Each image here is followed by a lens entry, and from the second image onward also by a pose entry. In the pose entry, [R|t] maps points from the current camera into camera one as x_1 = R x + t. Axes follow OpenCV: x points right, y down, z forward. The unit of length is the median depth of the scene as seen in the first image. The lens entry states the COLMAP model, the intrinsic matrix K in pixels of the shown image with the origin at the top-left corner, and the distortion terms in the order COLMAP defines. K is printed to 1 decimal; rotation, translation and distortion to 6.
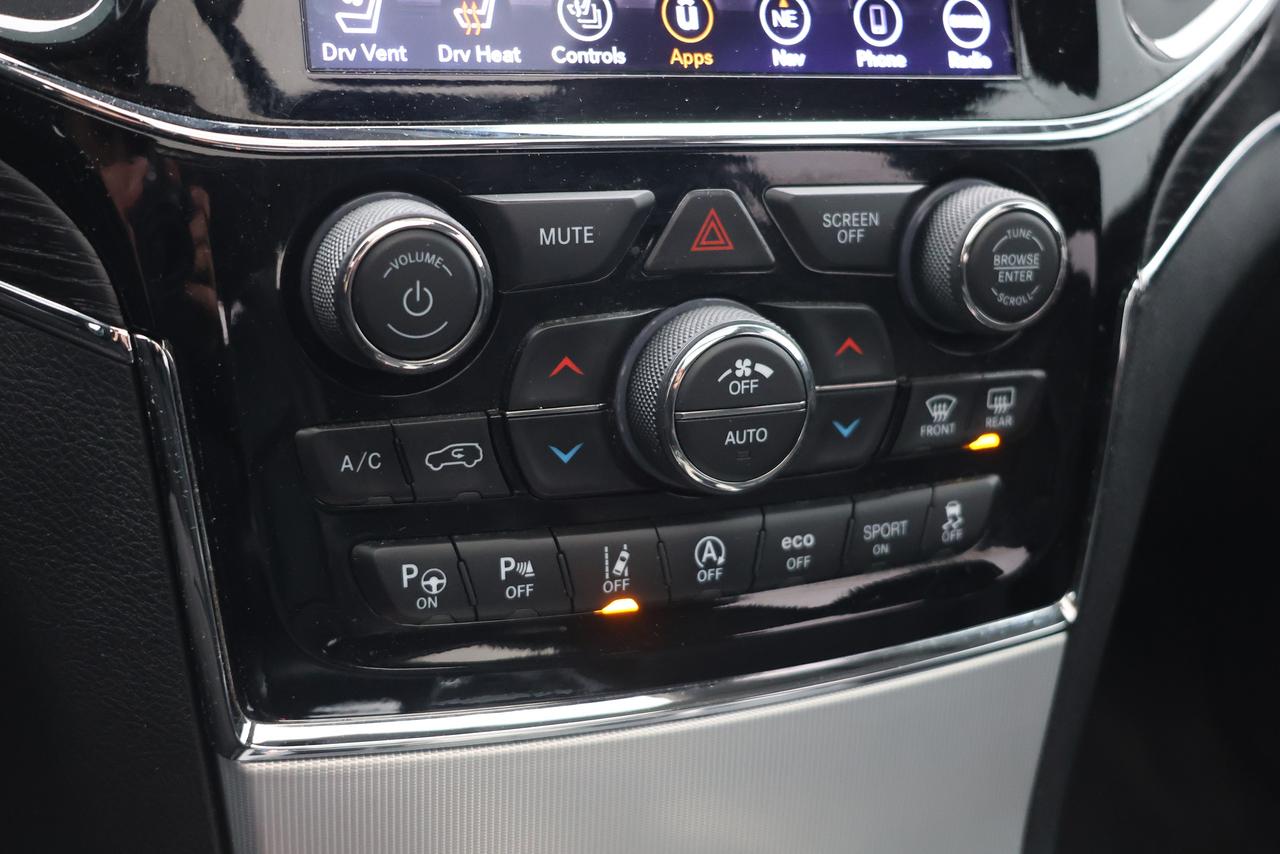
lens RADIAL K [[1647.5, 0, 640.0], [0, 1647.5, 427.0], [0, 0, 1]] dist [-0.012680, 0.002648]
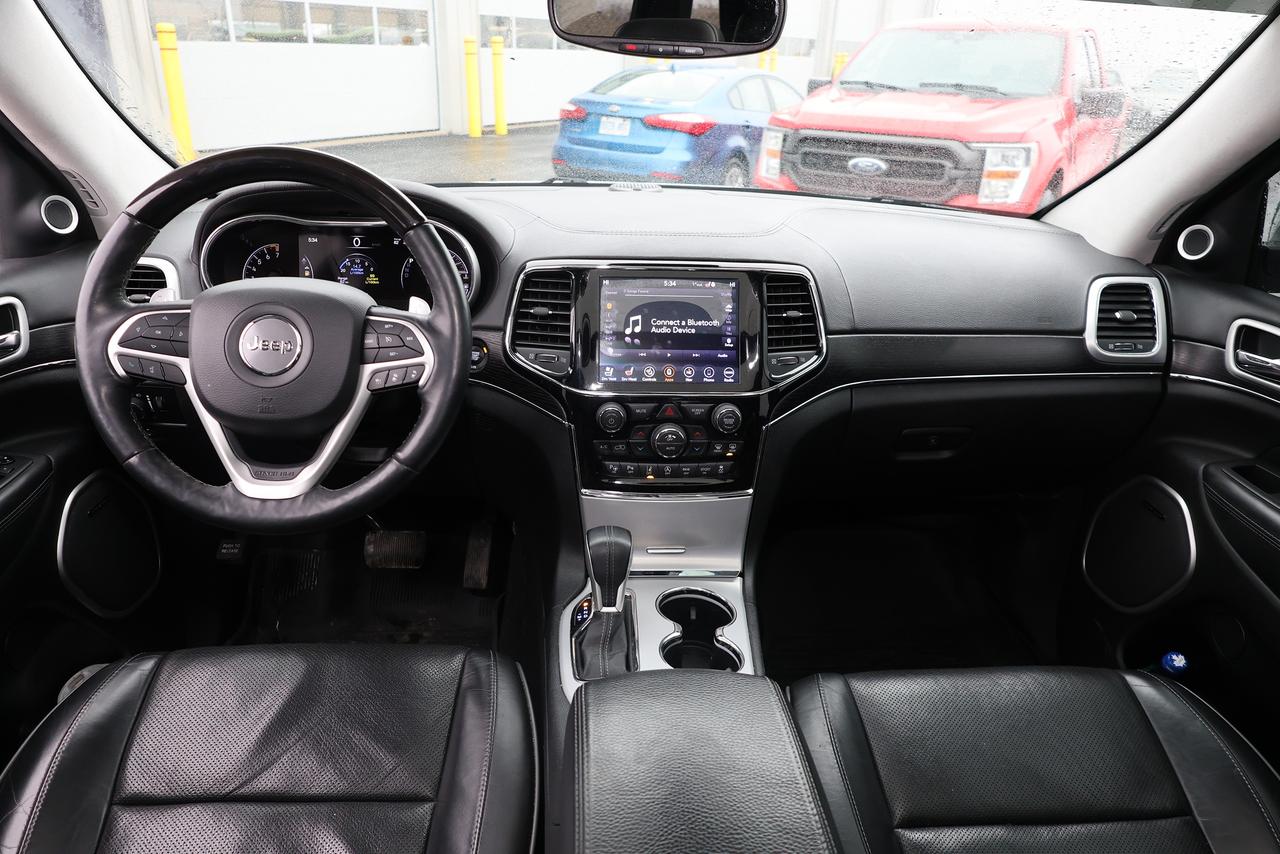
lens RADIAL K [[875.6, 0, 640.0], [0, 875.6, 427.0], [0, 0, 1]] dist [-0.002976, -0.000140]
pose [[0.937351, 0.076501, -0.339884, 0.963008], [-0.084950, 0.996335, -0.010023, -0.027795], [0.337872, 0.038268, 0.940414, -1.817429]]
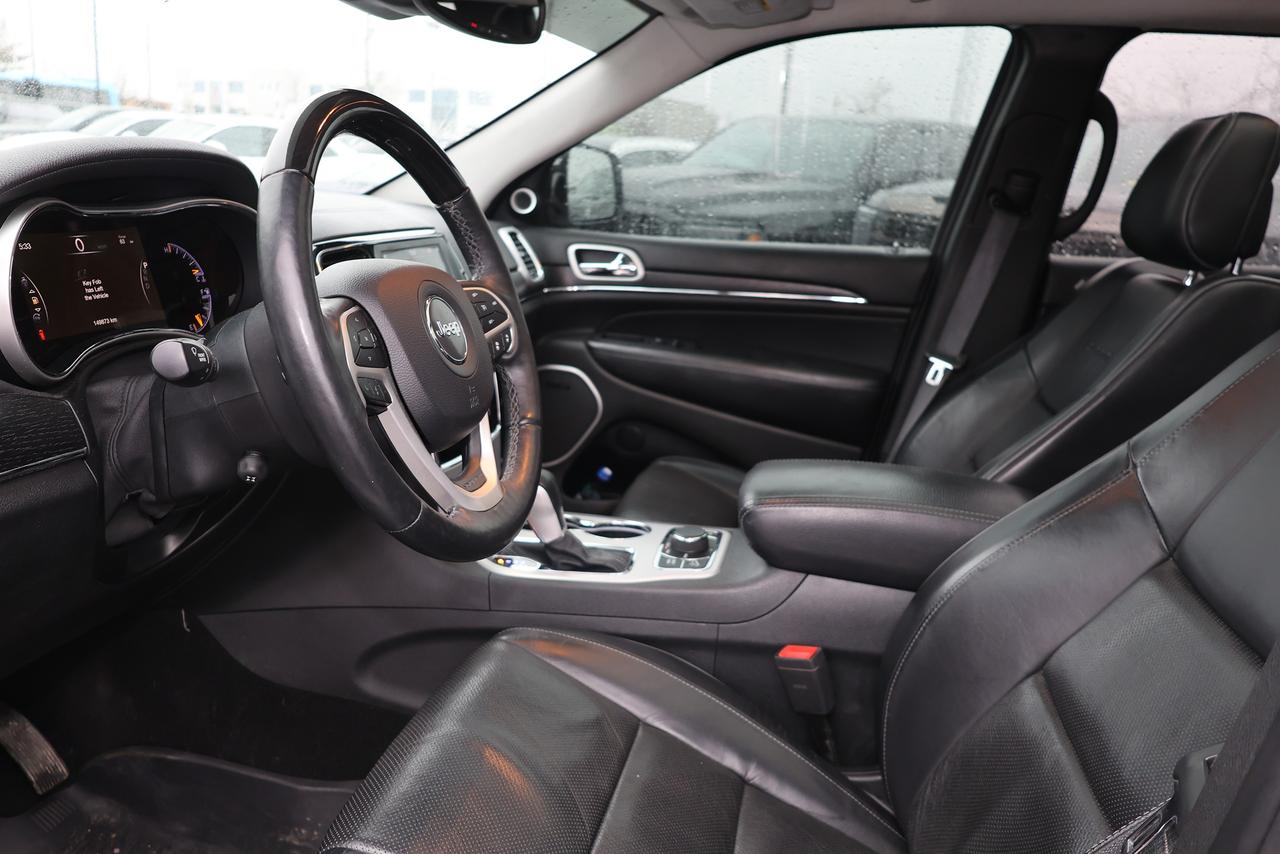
lens RADIAL K [[954.2, 0, 640.0], [0, 954.2, 427.0], [0, 0, 1]] dist [-0.002195, 0.000026]
pose [[0.571319, -0.249591, 0.781856, -2.313959], [0.289658, 0.952654, 0.092455, -0.049963], [-0.767915, 0.173649, 0.616565, -1.559764]]
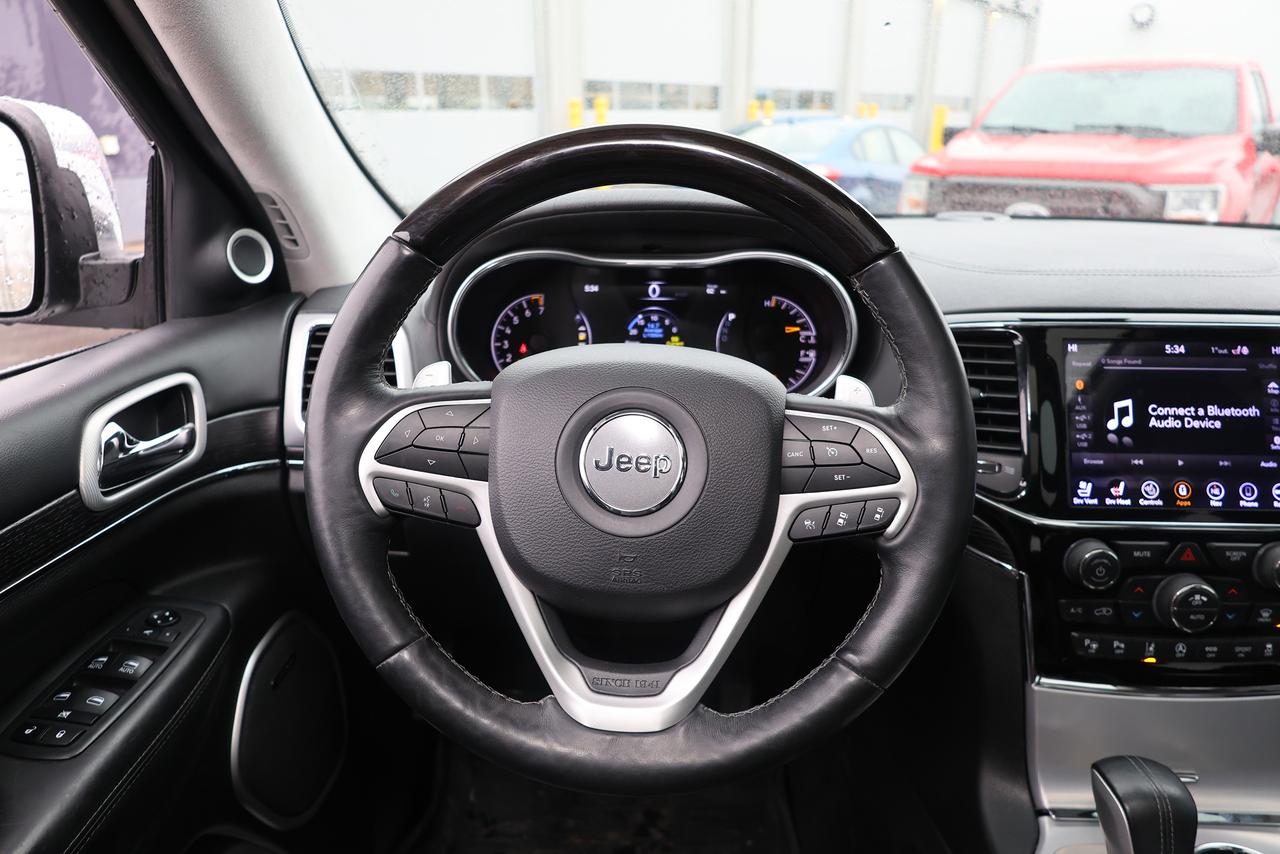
lens RADIAL K [[884.6, 0, 640.0], [0, 884.6, 427.0], [0, 0, 1]] dist [-0.006940, 0.000438]
pose [[0.901387, 0.056700, -0.429287, -0.212221], [-0.094828, 0.993173, -0.067936, -0.150464], [0.422504, 0.101945, 0.900610, -1.167720]]
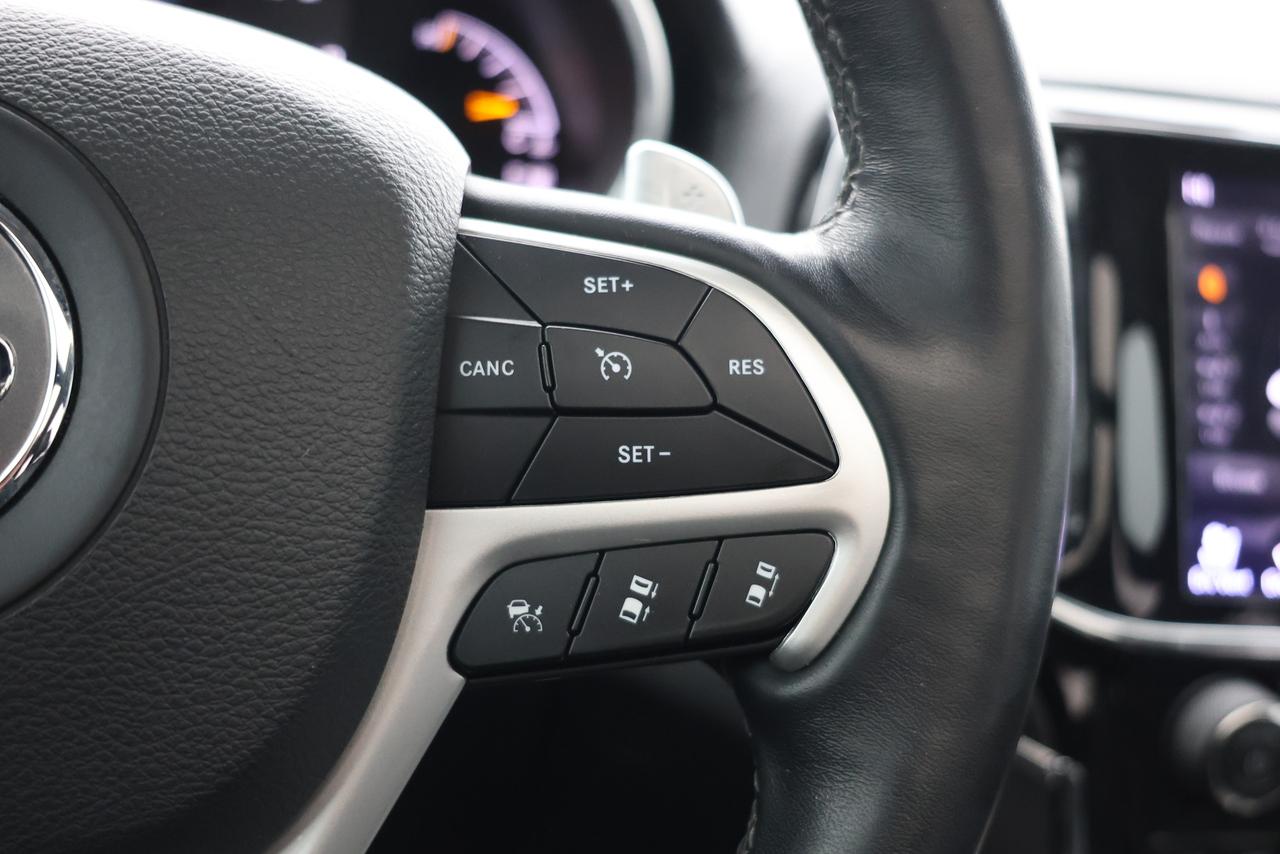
lens RADIAL K [[1696.6, 0, 640.0], [0, 1696.6, 427.0], [0, 0, 1]] dist [-0.008504, -0.016688]
pose [[0.979013, 0.096996, -0.179236, -0.384319], [-0.118485, 0.986466, -0.113344, -0.121491], [0.165816, 0.132202, 0.977255, -0.522819]]
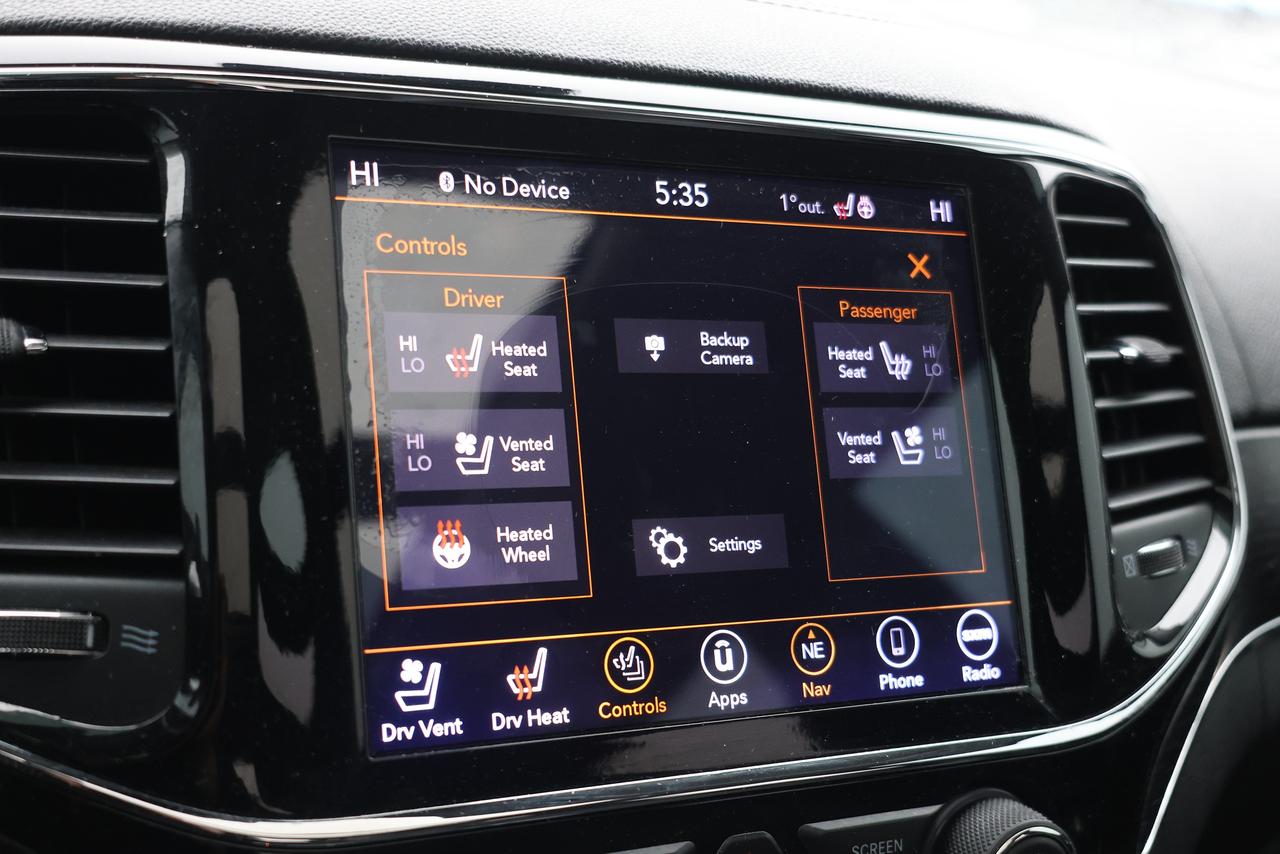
lens RADIAL K [[1647.5, 0, 640.0], [0, 1647.5, 427.0], [0, 0, 1]] dist [-0.012680, 0.002648]
pose [[0.996786, 0.018275, 0.077999, -0.108014], [-0.007962, 0.991412, -0.130530, -0.261147], [-0.079714, 0.129490, 0.988371, -0.035019]]
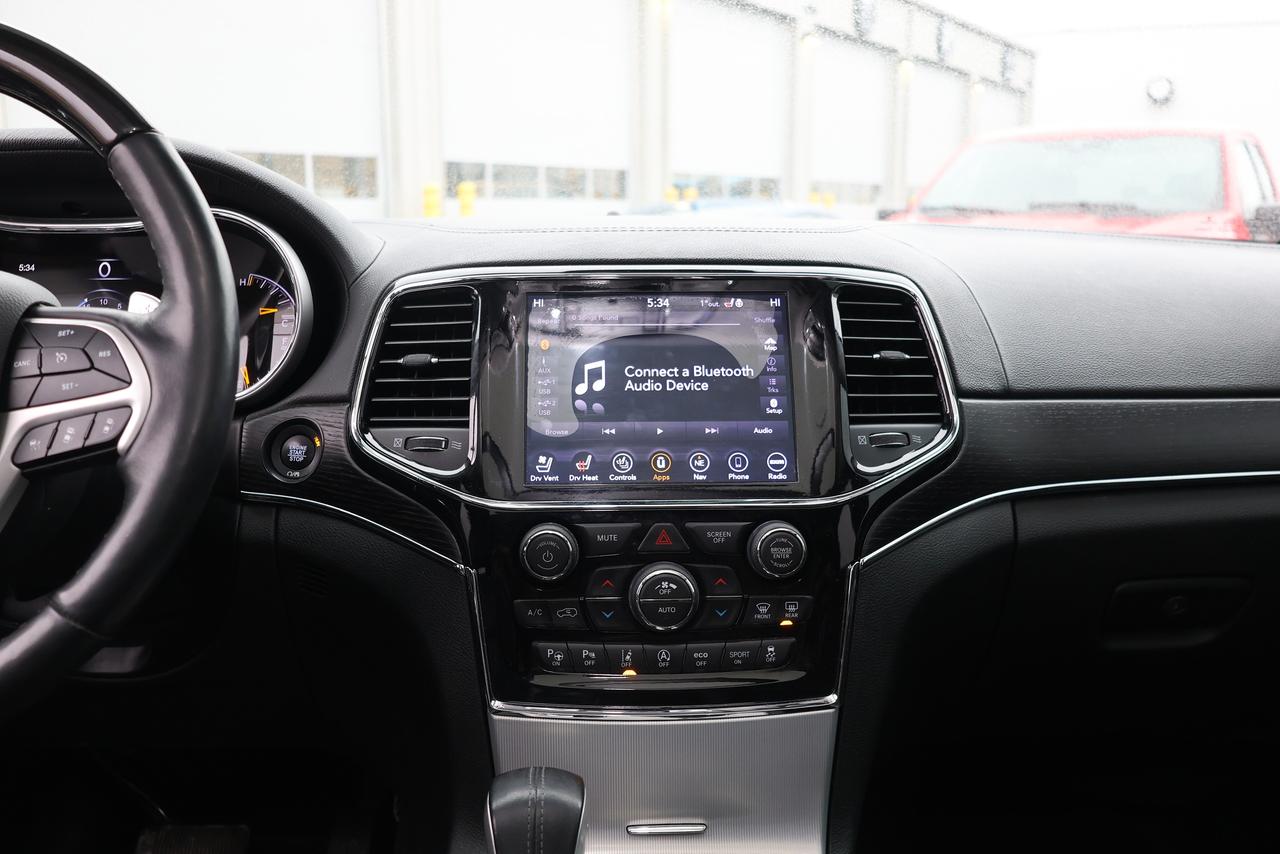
lens RADIAL K [[1202.9, 0, 640.0], [0, 1202.9, 427.0], [0, 0, 1]] dist [0.000883, -0.006180]
pose [[0.930306, -0.029943, -0.365560, 0.770872], [-0.061376, 0.969900, -0.235641, 0.186970], [0.361613, 0.241655, 0.900466, -0.924804]]
